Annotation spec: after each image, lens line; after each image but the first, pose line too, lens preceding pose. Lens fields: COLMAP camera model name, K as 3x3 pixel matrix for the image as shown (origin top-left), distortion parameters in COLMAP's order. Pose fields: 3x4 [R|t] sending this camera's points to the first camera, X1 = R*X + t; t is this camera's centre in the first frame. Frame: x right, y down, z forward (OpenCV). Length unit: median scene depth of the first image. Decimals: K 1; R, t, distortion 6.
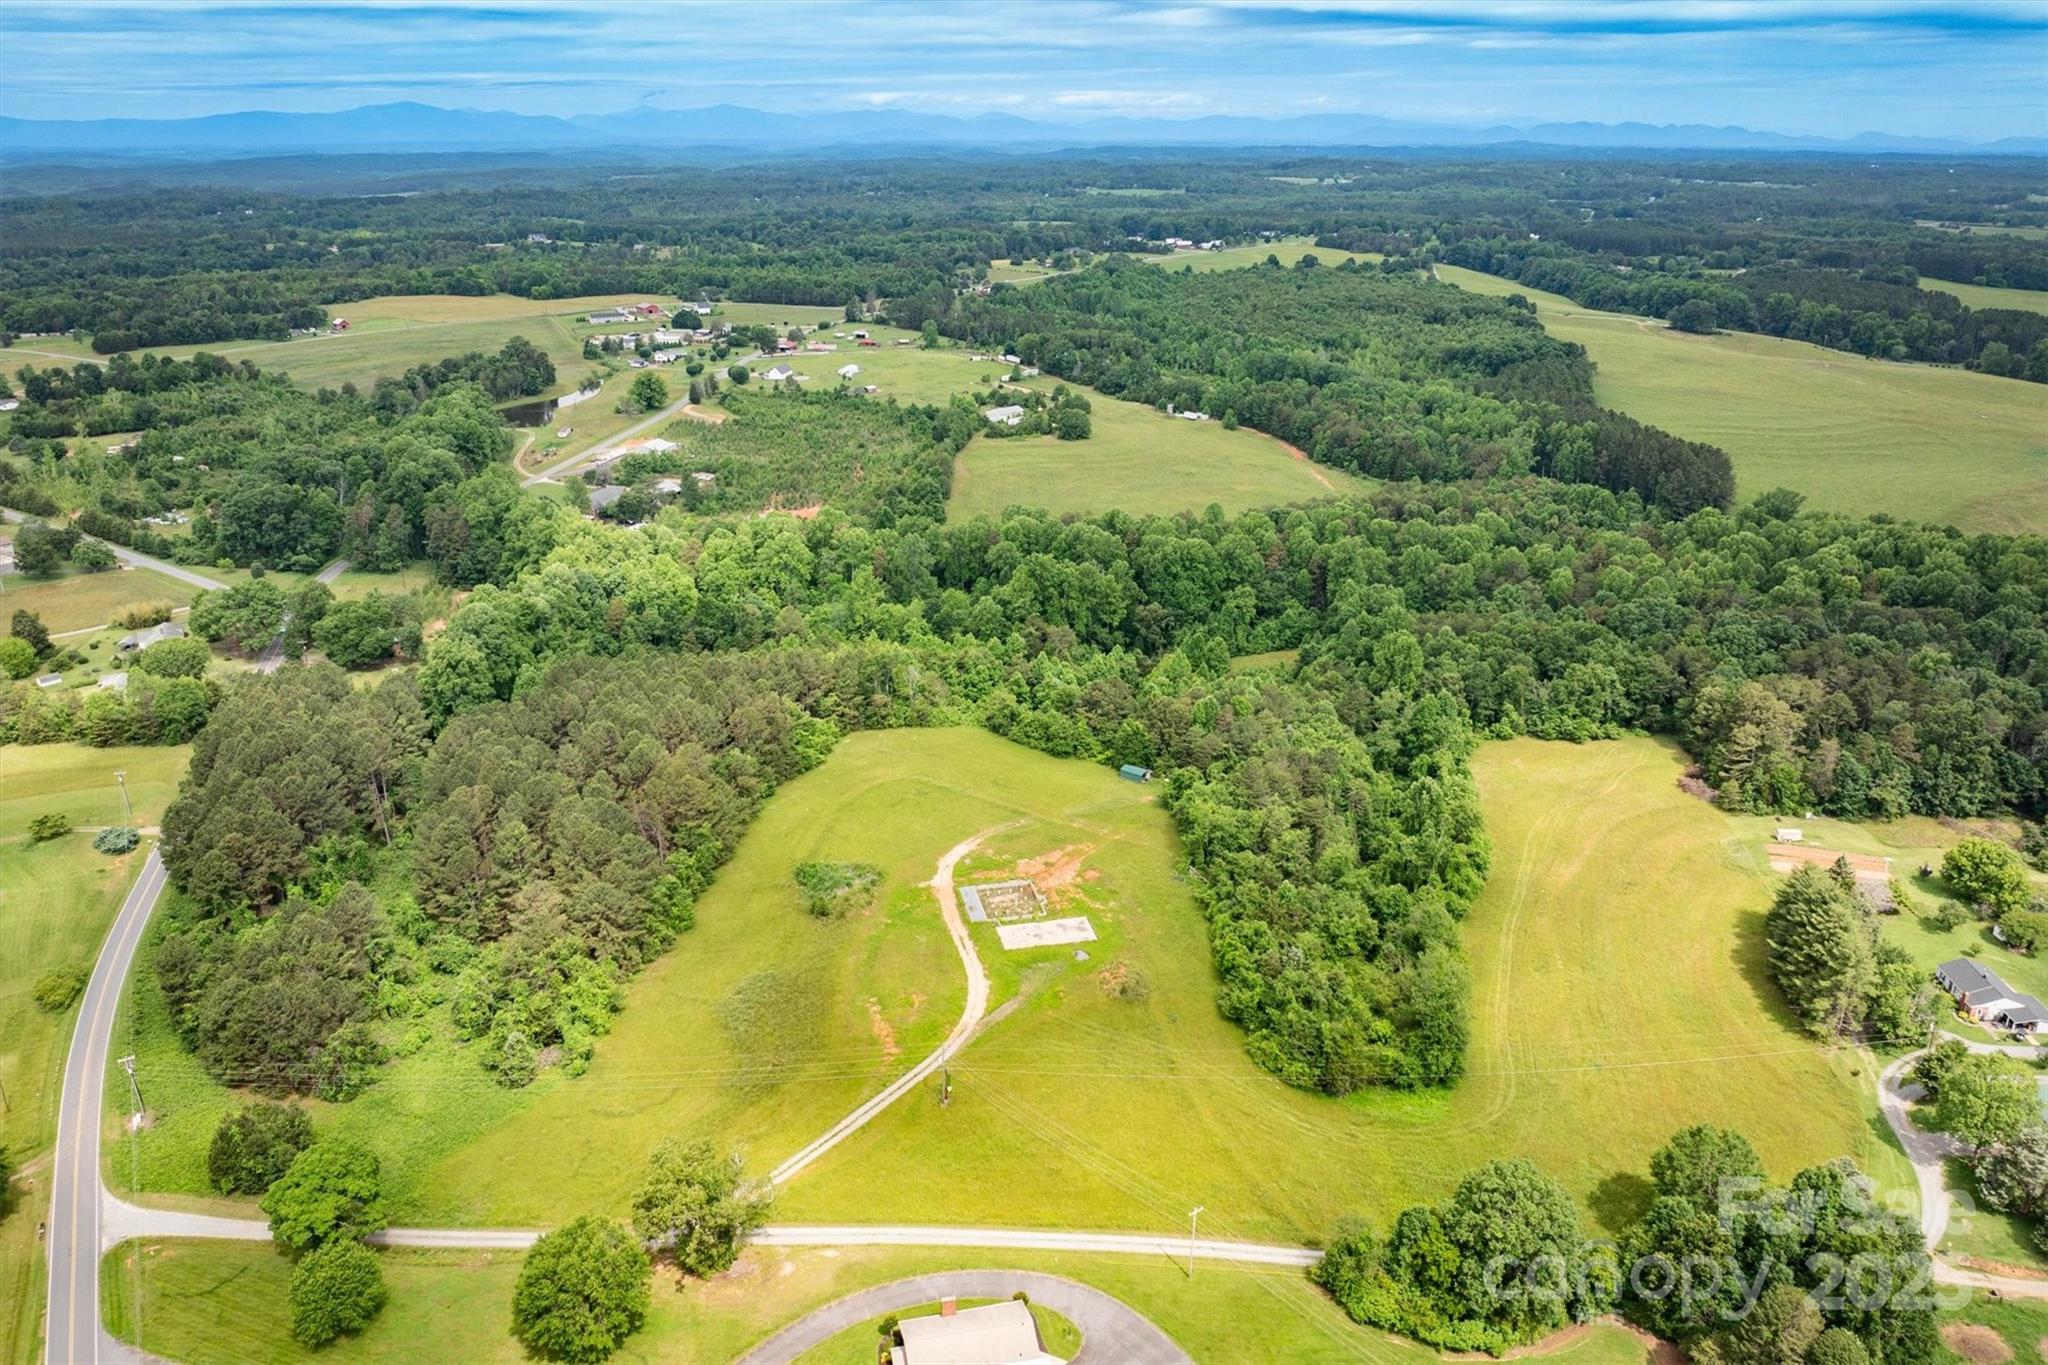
lens RADIAL K [[1449.8, 0, 1025.4], [0, 1449.8, 674.1], [0, 0, 1]] dist [-0.040926, 0.004664]
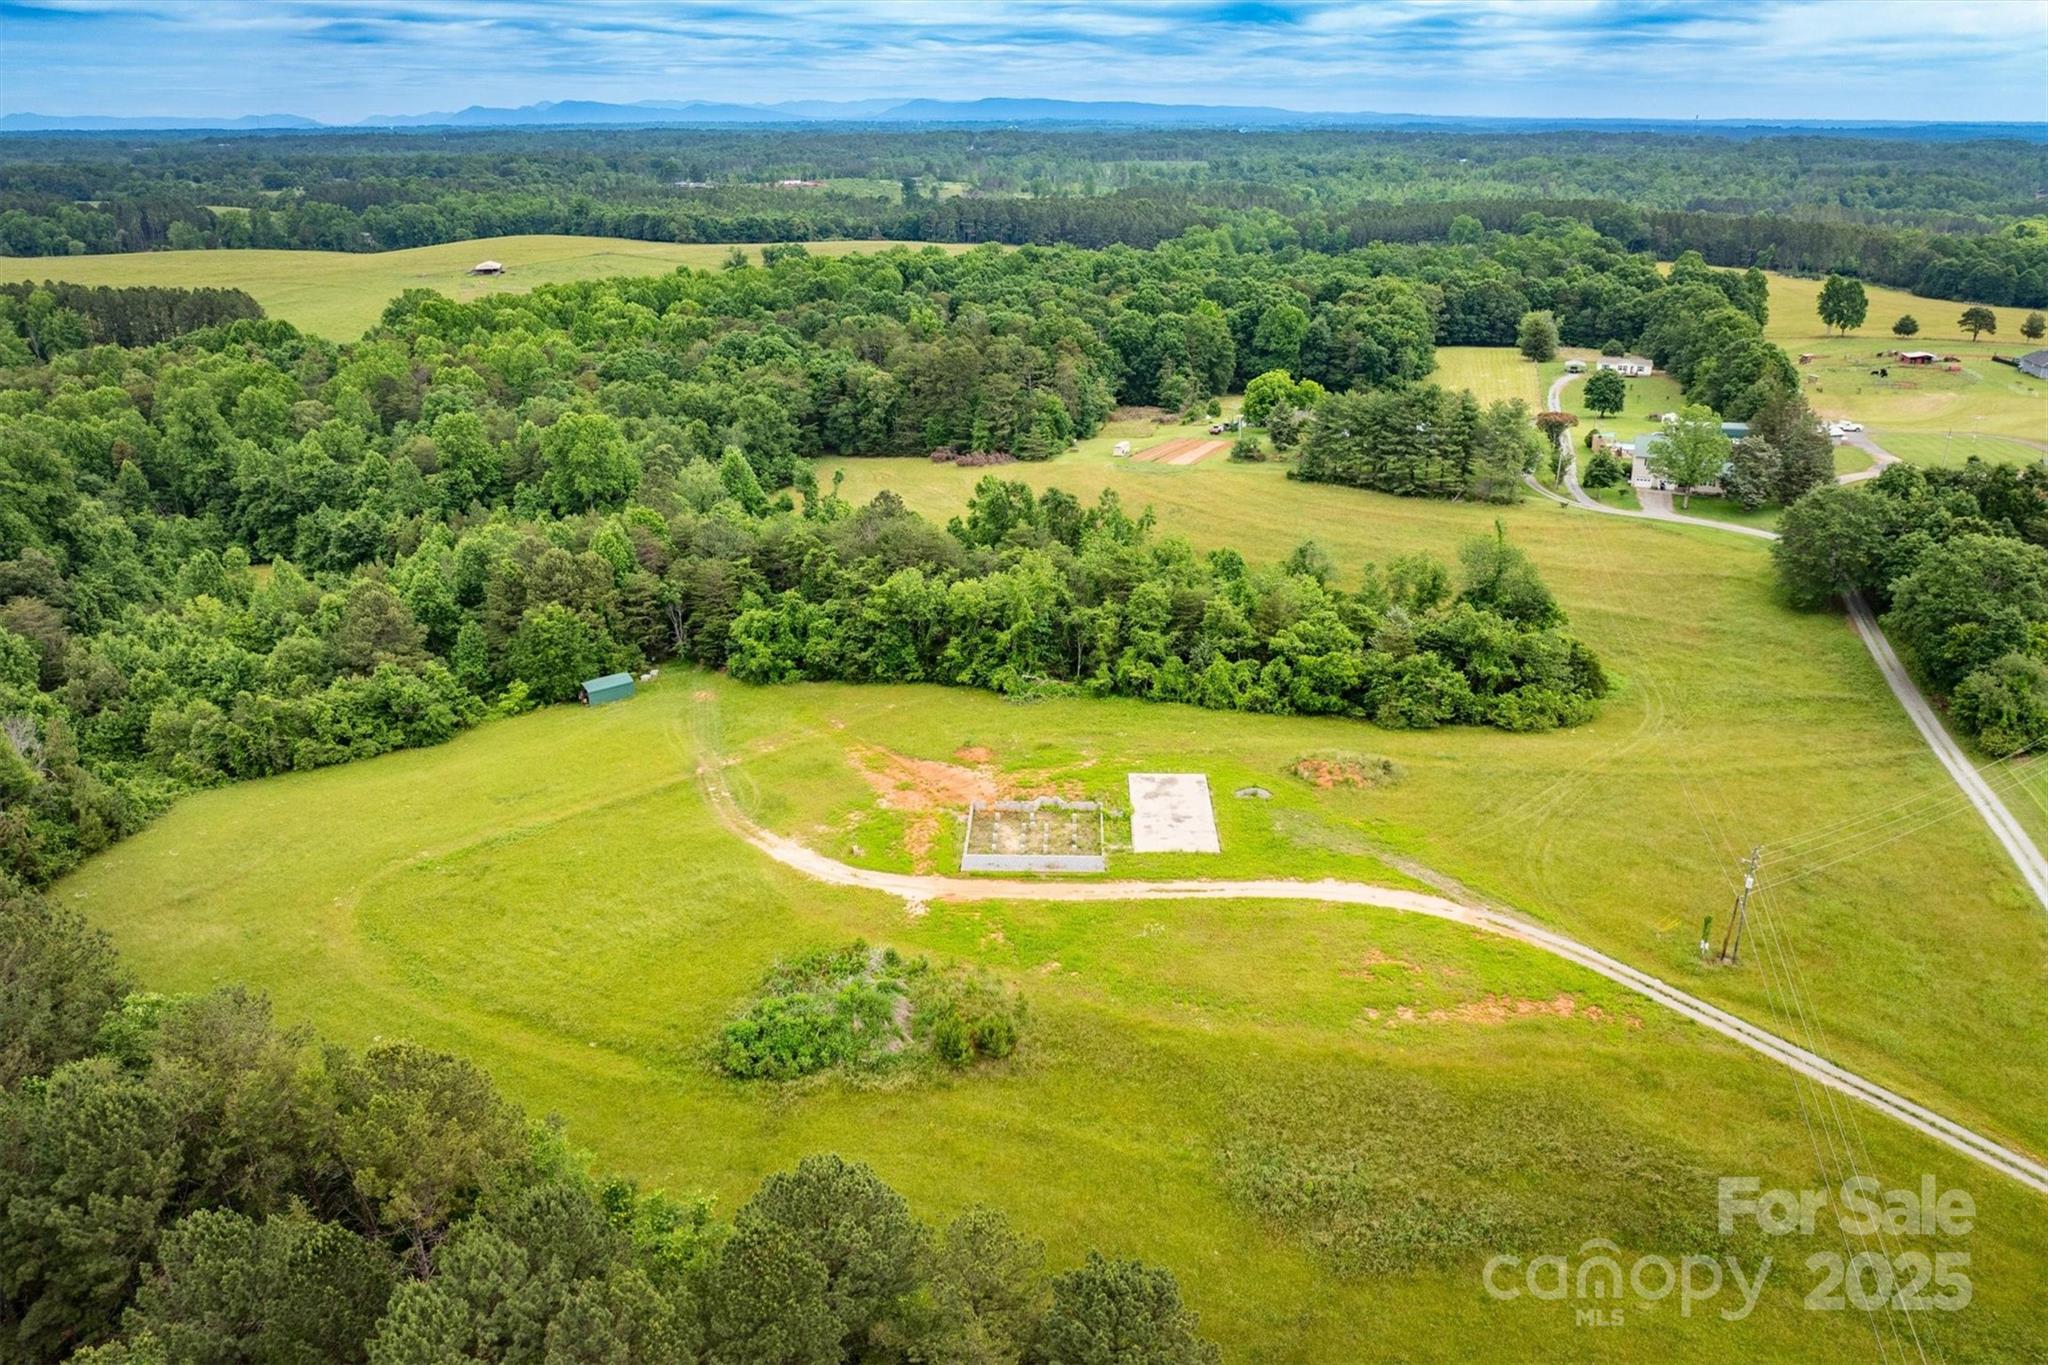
lens RADIAL K [[1449.8, 0, 1018.5], [0, 1449.8, 666.1], [0, 0, 1]] dist [-0.040926, 0.004664]
pose [[0.246144, -0.343539, 0.906308, -0.128332], [0.347133, 0.904294, 0.248498, -0.006892], [-0.904937, 0.253443, 0.341841, 0.230366]]
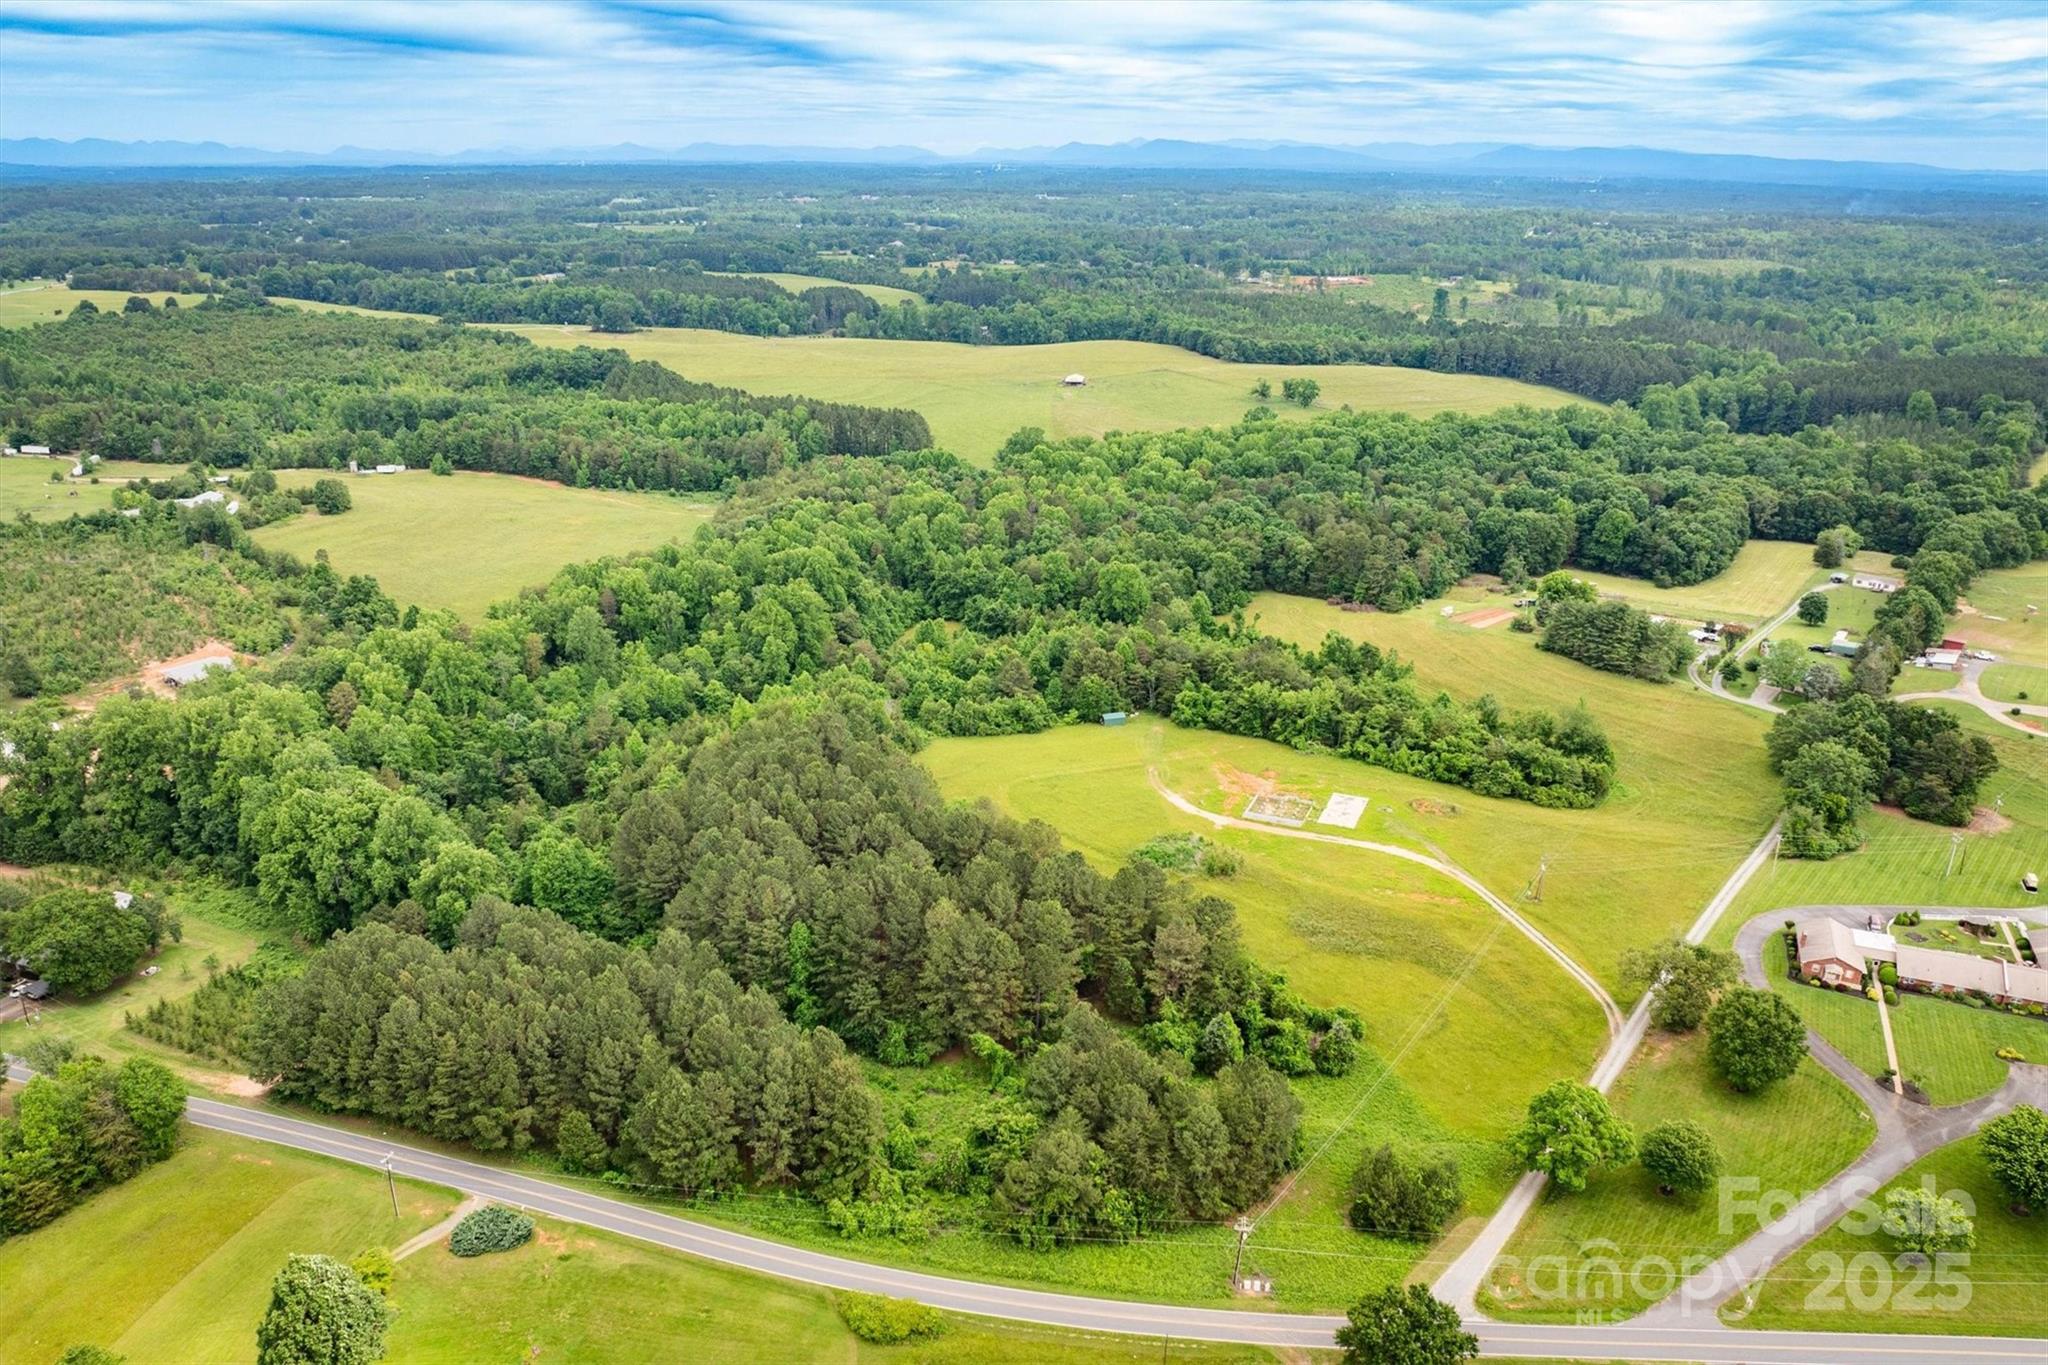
lens RADIAL K [[1449.8, 0, 1023.5], [0, 1449.8, 752.7], [0, 0, 1]] dist [-0.040926, 0.004664]
pose [[0.581331, -0.309721, 0.752414, -0.283785], [0.280434, 0.944328, 0.172051, -0.041588], [-0.763814, 0.110984, 0.635823, 0.114426]]
